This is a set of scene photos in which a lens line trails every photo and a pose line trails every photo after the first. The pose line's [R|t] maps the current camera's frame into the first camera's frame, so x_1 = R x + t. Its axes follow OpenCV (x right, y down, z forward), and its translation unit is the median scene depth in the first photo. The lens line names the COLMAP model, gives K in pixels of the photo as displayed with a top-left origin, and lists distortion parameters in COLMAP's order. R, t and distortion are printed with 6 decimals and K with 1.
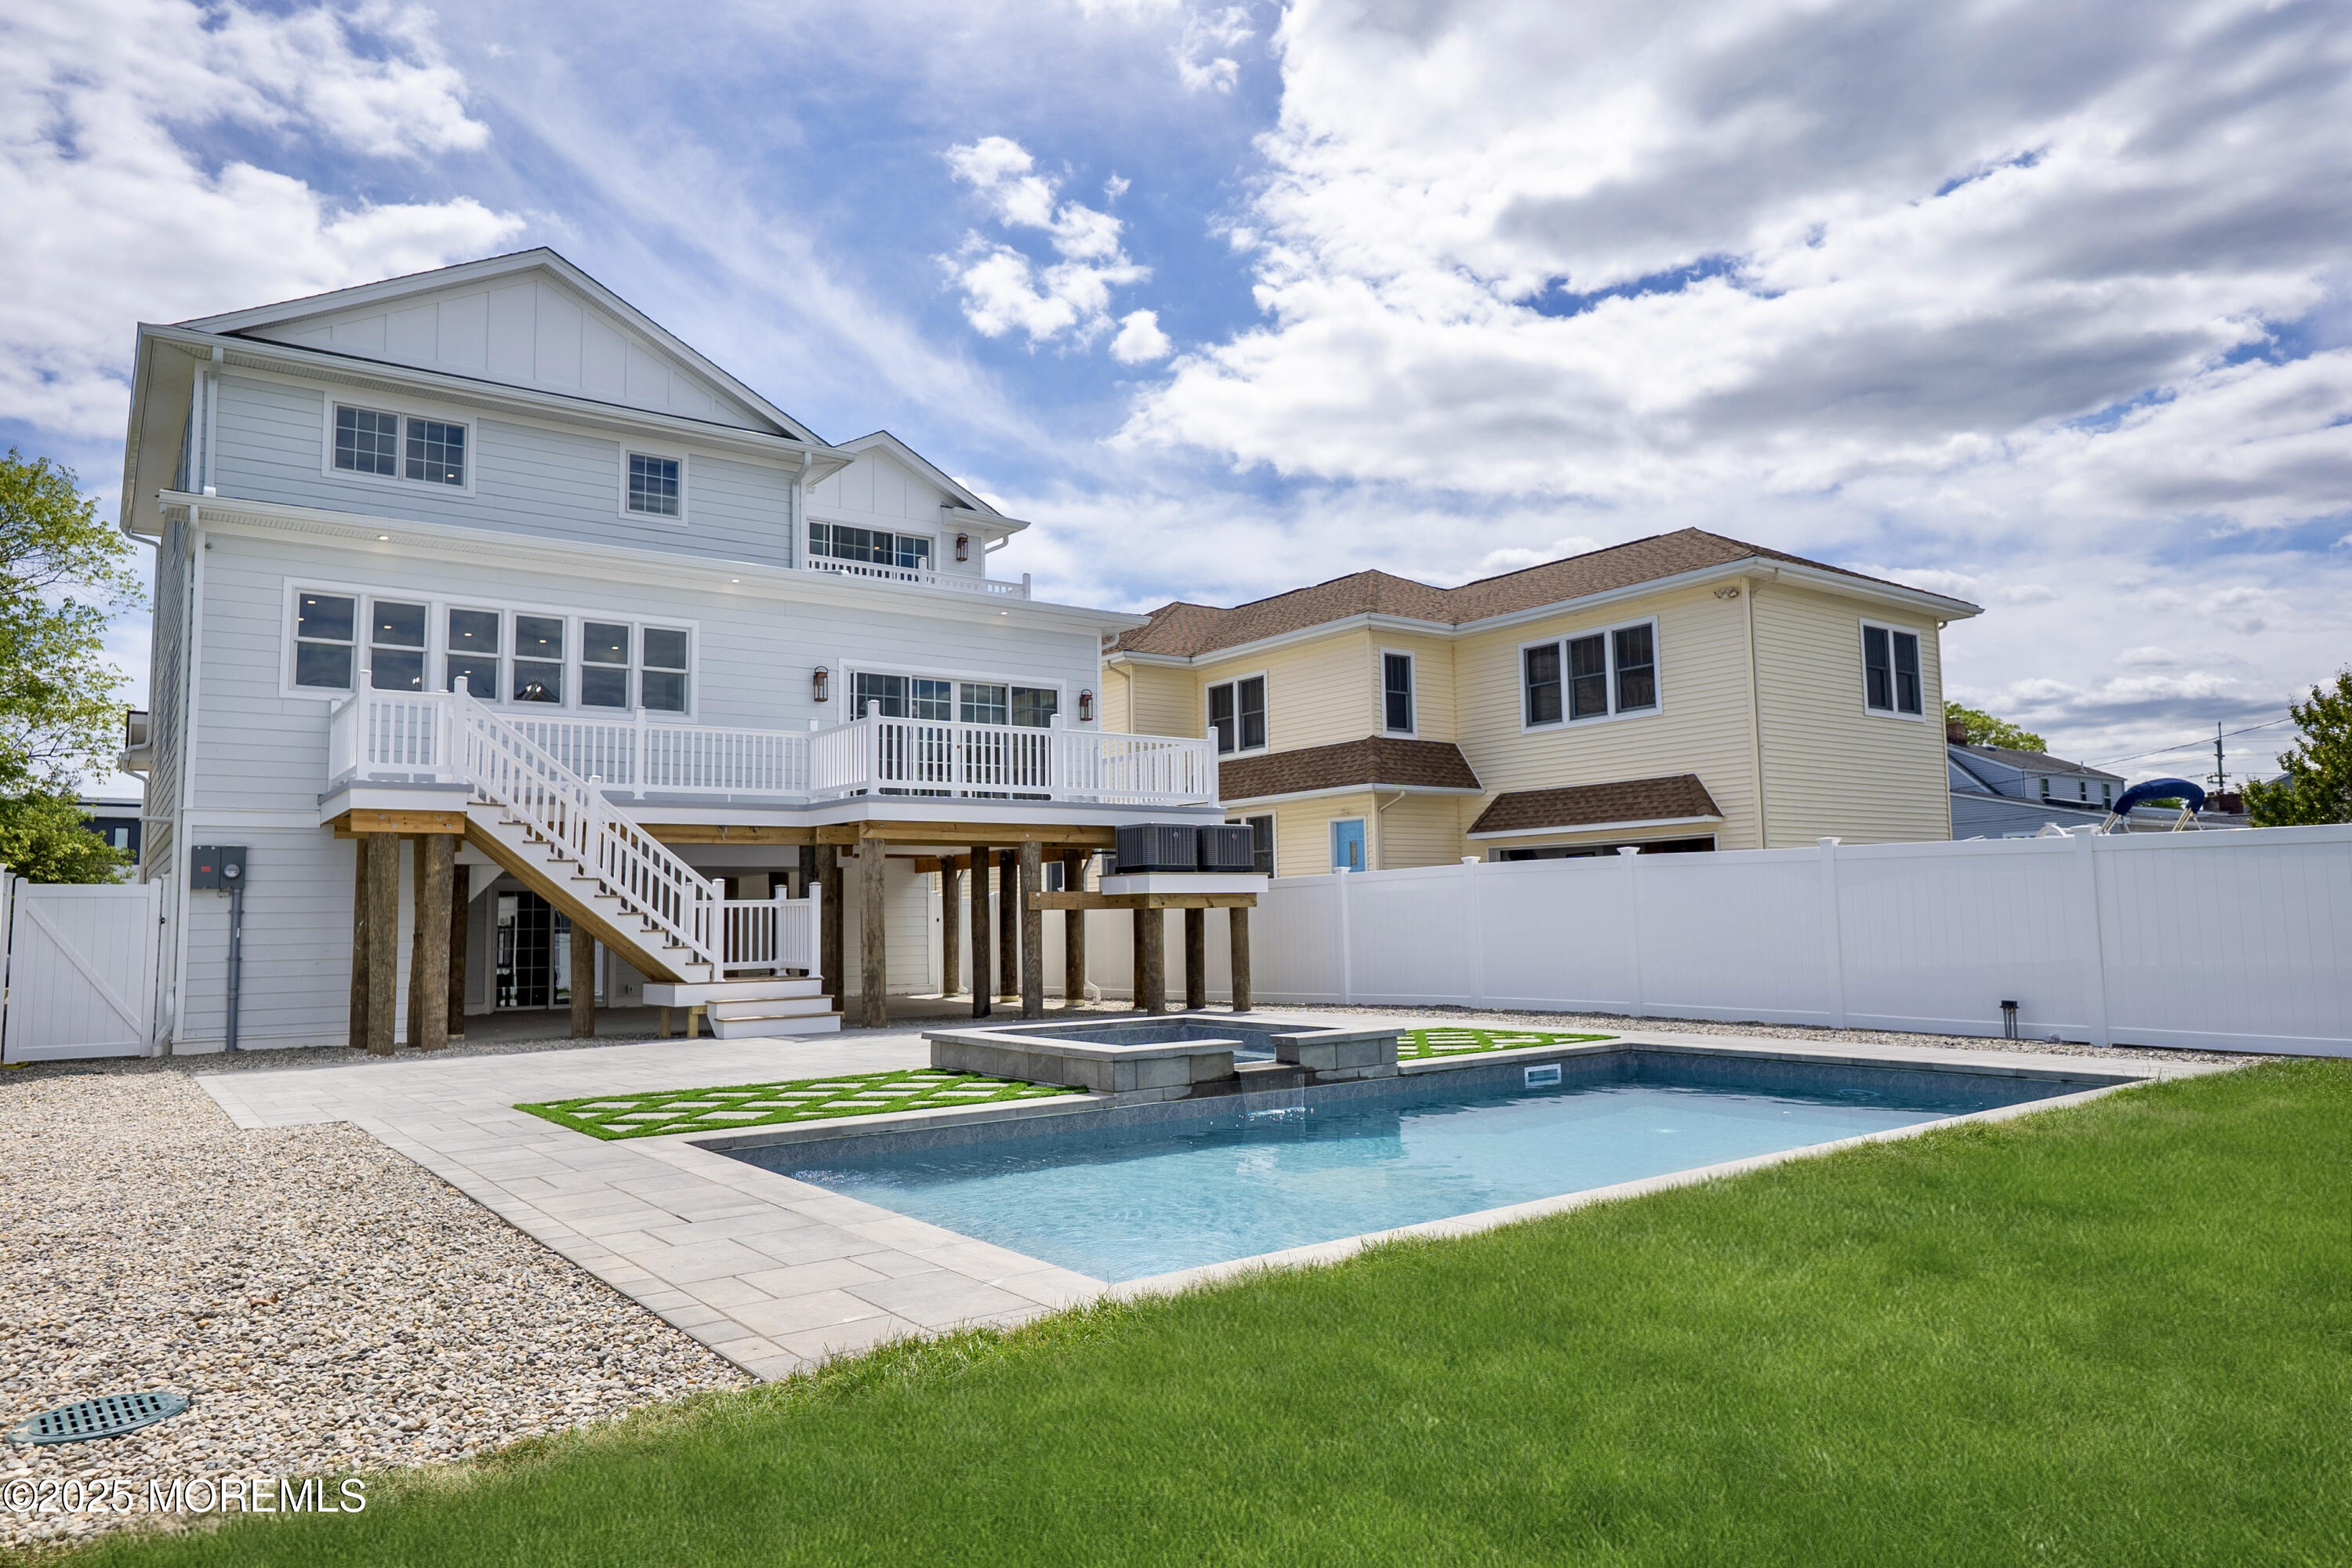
lens RADIAL K [[1477.1, 0, 1177.0], [0, 1477.1, 798.7], [0, 0, 1]] dist [-0.018871, 0.004522]
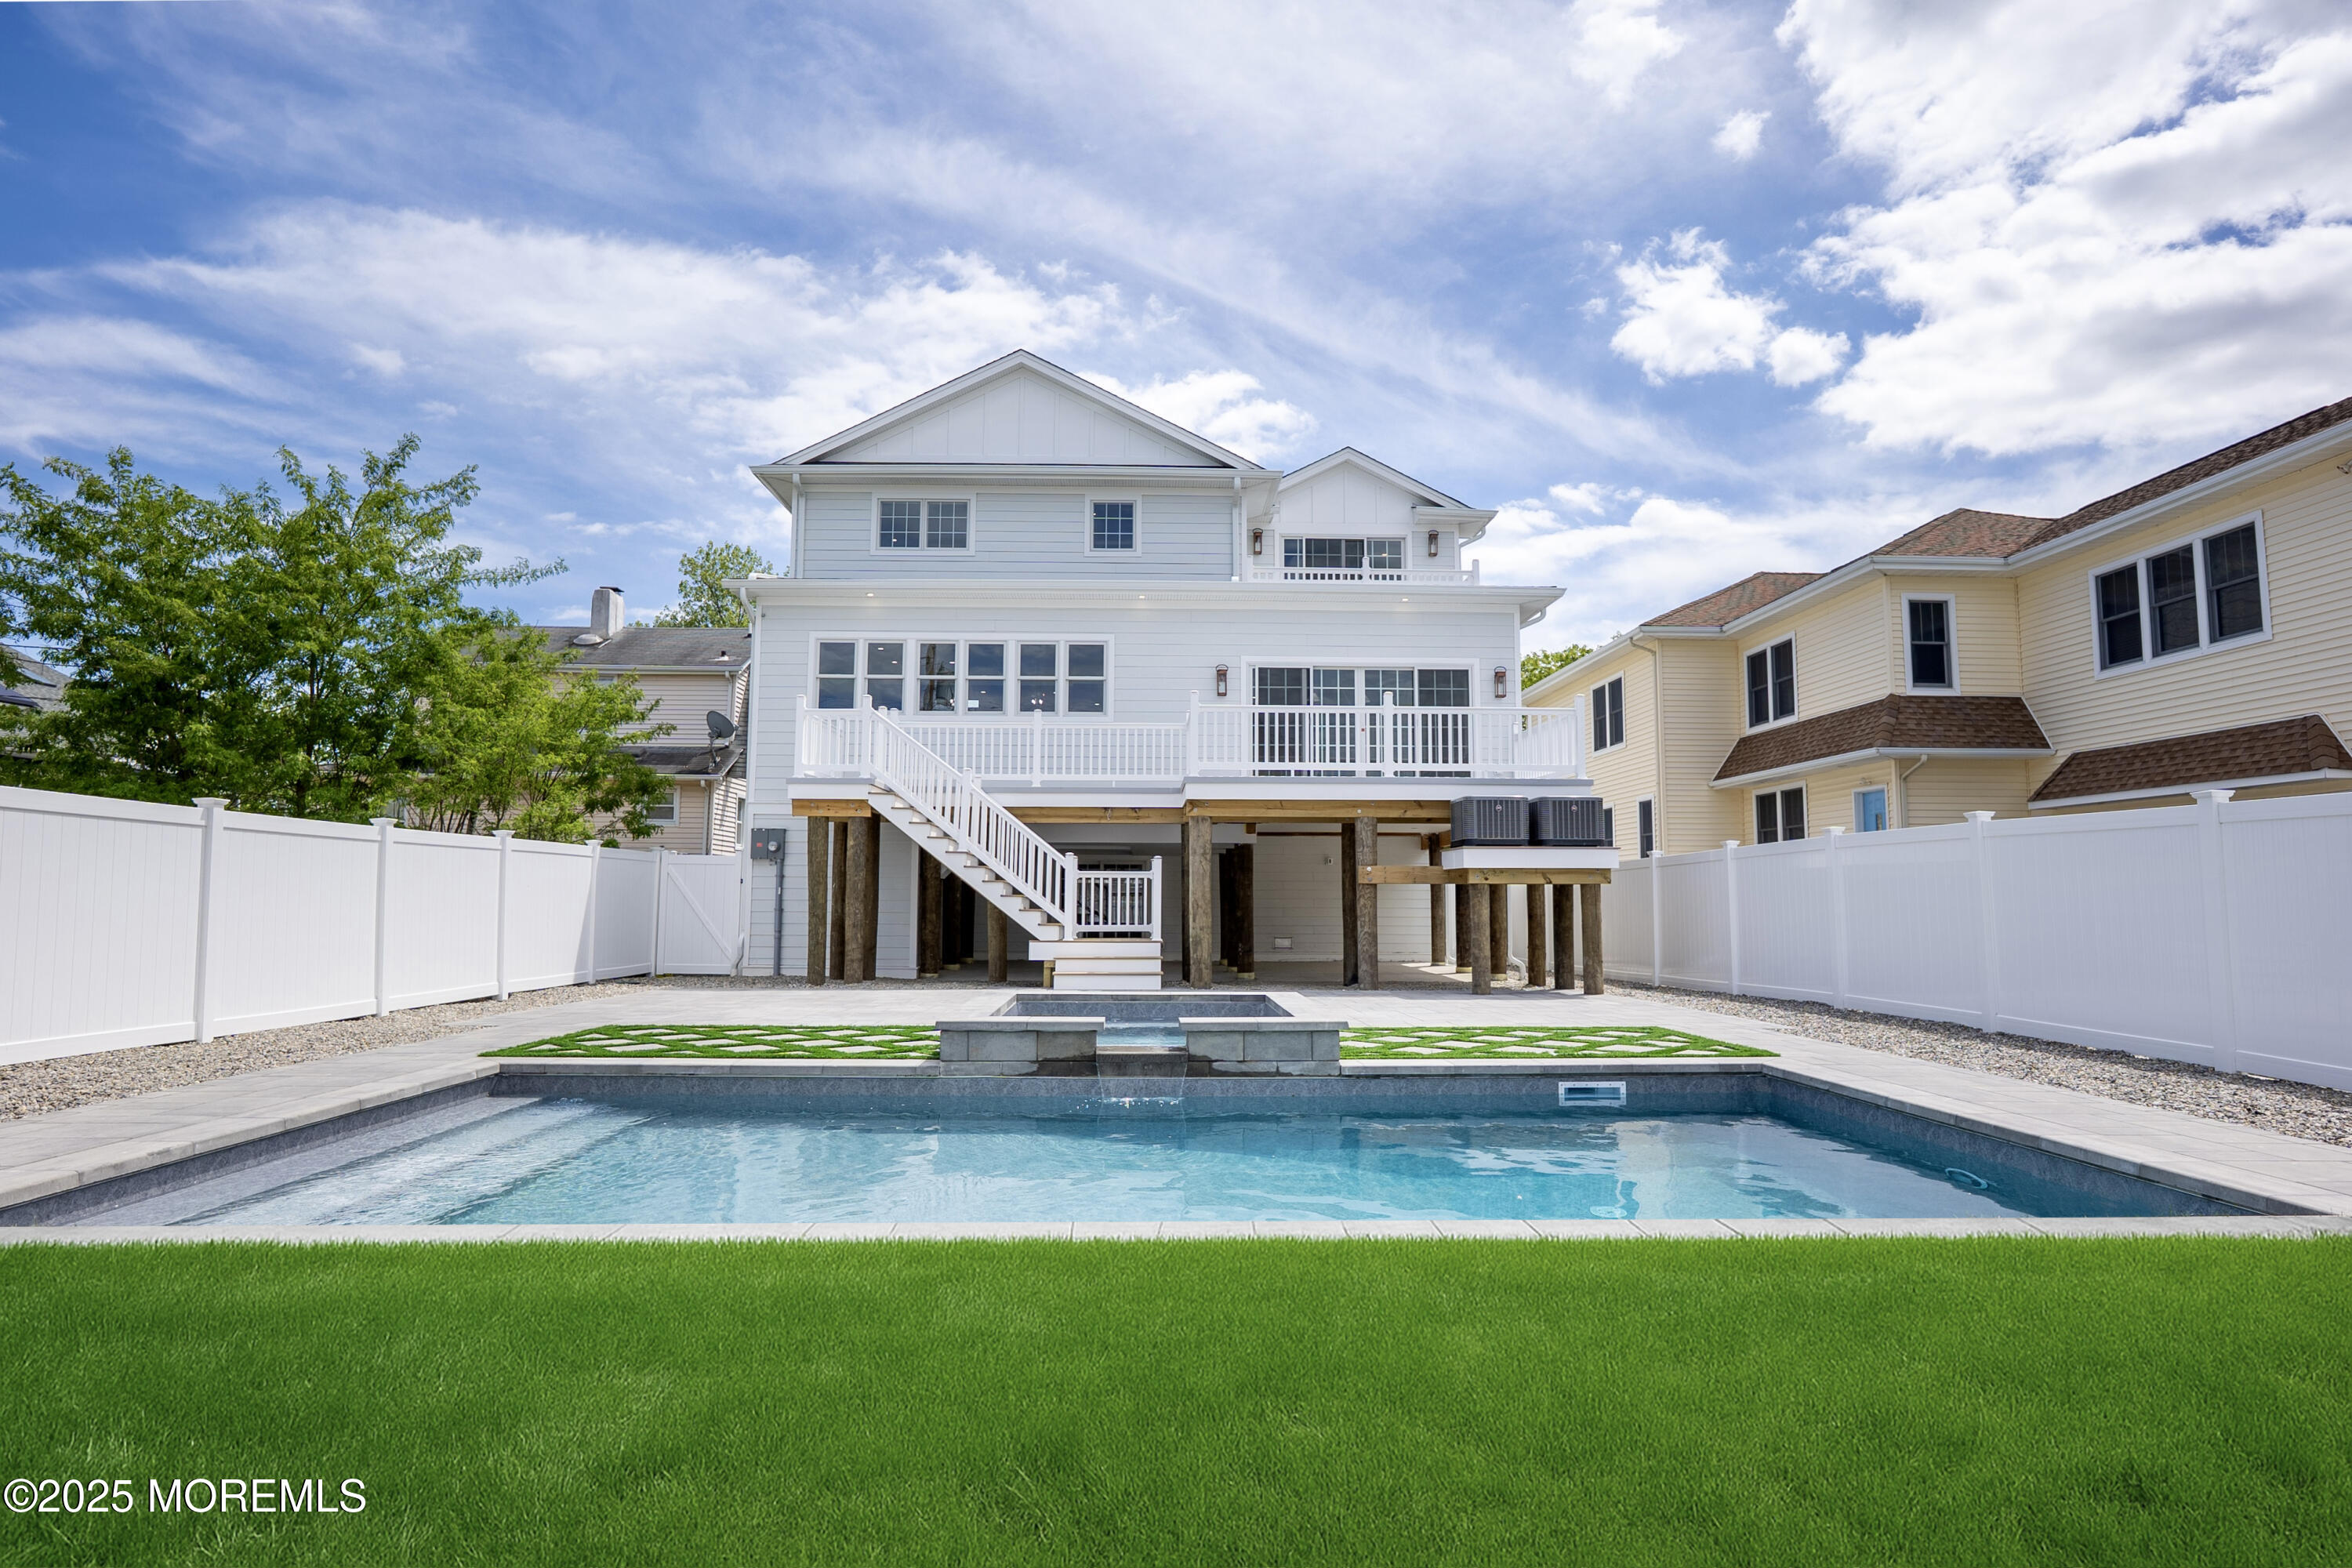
lens RADIAL K [[1266.8, 0, 1165.2], [0, 1266.8, 787.5], [0, 0, 1]] dist [-0.039730, 0.004183]
pose [[0.819074, -0.028341, -0.572988, 0.283601], [0.027178, 0.999575, -0.010590, 0.013268], [0.573044, -0.006899, 0.819495, 0.190752]]
